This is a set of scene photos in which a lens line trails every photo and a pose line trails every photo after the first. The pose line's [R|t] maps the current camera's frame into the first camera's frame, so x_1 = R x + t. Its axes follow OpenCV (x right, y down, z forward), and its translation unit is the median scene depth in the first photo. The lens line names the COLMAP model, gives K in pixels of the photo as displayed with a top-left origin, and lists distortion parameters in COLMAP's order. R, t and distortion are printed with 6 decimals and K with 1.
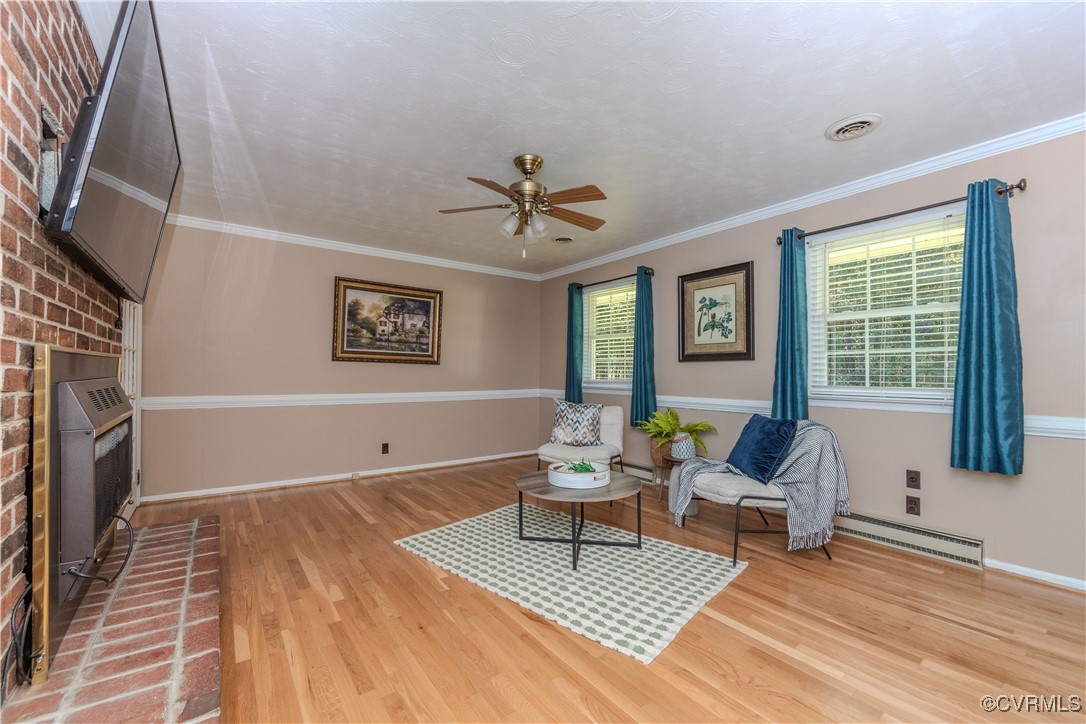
lens RADIAL K [[433.6, 0, 538.0], [0, 433.6, 368.7], [0, 0, 1]] dist [-0.001053, -0.000210]
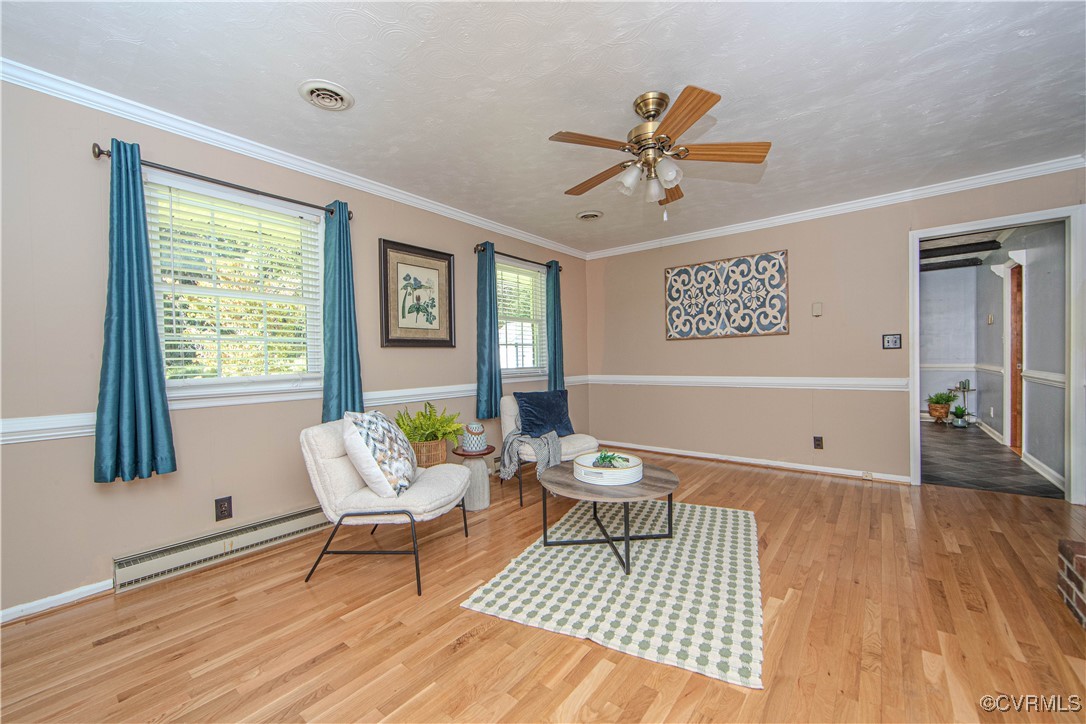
lens RADIAL K [[433.6, 0, 536.1], [0, 433.6, 361.1], [0, 0, 1]] dist [-0.001053, -0.000210]
pose [[-0.255787, -0.000845, 0.966733, -0.975642], [0.013224, 0.999903, 0.004373, 0.018250], [-0.966643, 0.013903, -0.255751, 1.788005]]
